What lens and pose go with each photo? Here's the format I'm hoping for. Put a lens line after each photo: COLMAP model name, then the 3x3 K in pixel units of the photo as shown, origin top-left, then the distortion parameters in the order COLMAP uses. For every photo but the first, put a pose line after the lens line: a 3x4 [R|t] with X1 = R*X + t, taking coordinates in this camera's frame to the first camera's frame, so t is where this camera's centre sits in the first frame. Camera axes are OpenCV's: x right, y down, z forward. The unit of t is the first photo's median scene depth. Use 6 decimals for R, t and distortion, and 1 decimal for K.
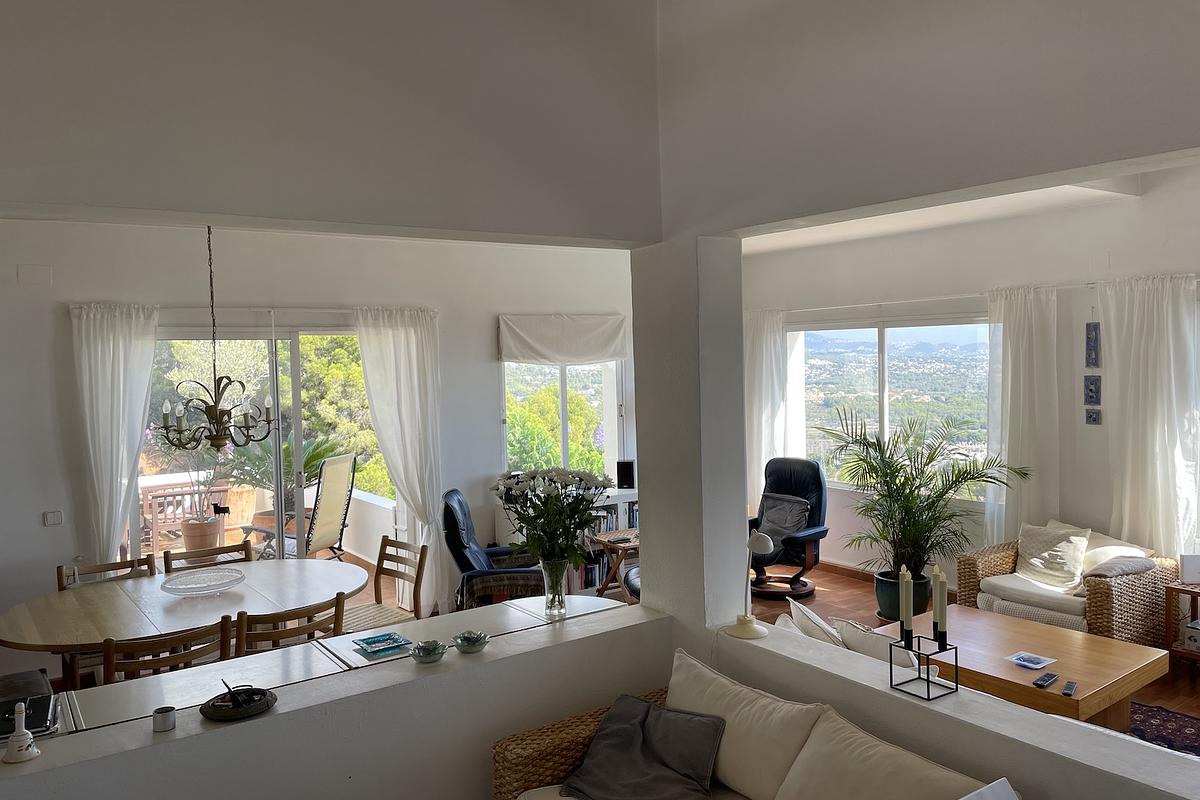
lens RADIAL K [[916.5, 0, 596.1], [0, 916.5, 392.2], [0, 0, 1]] dist [0.074808, -0.080211]
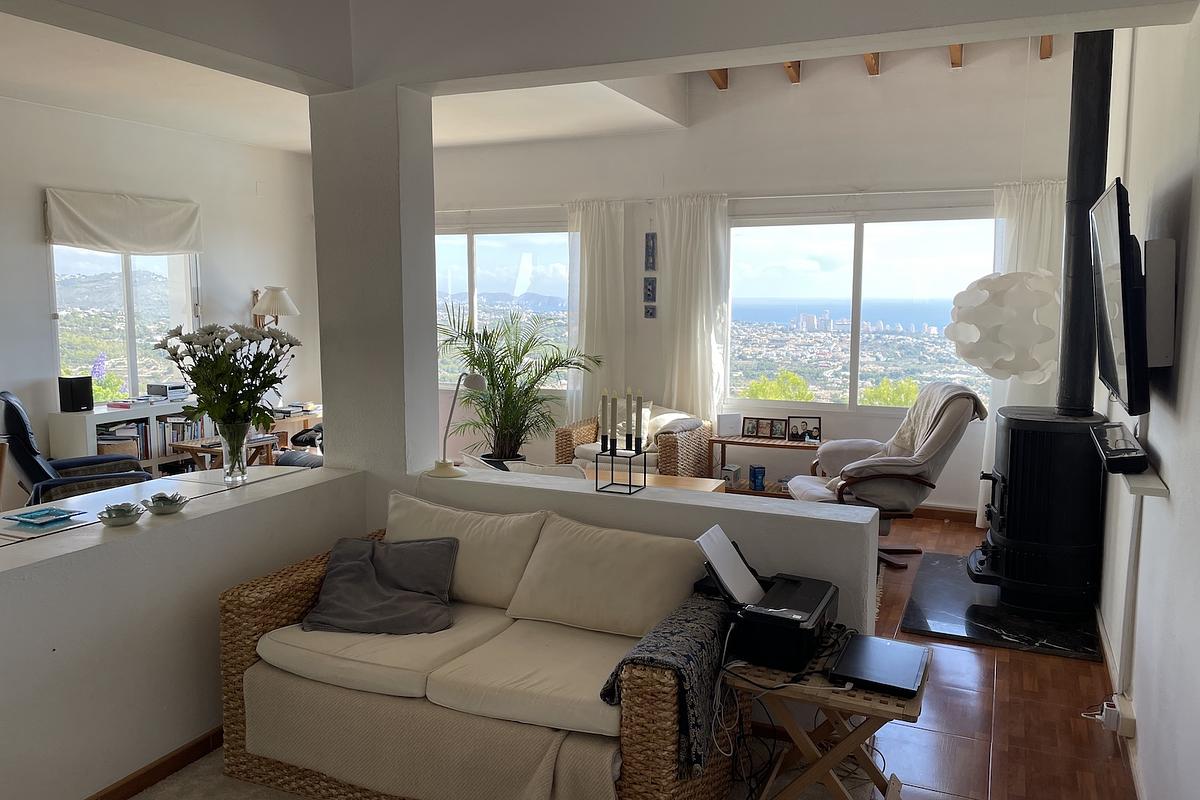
lens RADIAL K [[916.5, 0, 600.9], [0, 916.5, 407.8], [0, 0, 1]] dist [0.074808, -0.080211]
pose [[0.857189, -0.034781, 0.513826, -0.148747], [-0.002924, 0.997372, 0.072391, 0.068930], [-0.514993, -0.063555, 0.854835, 0.001648]]
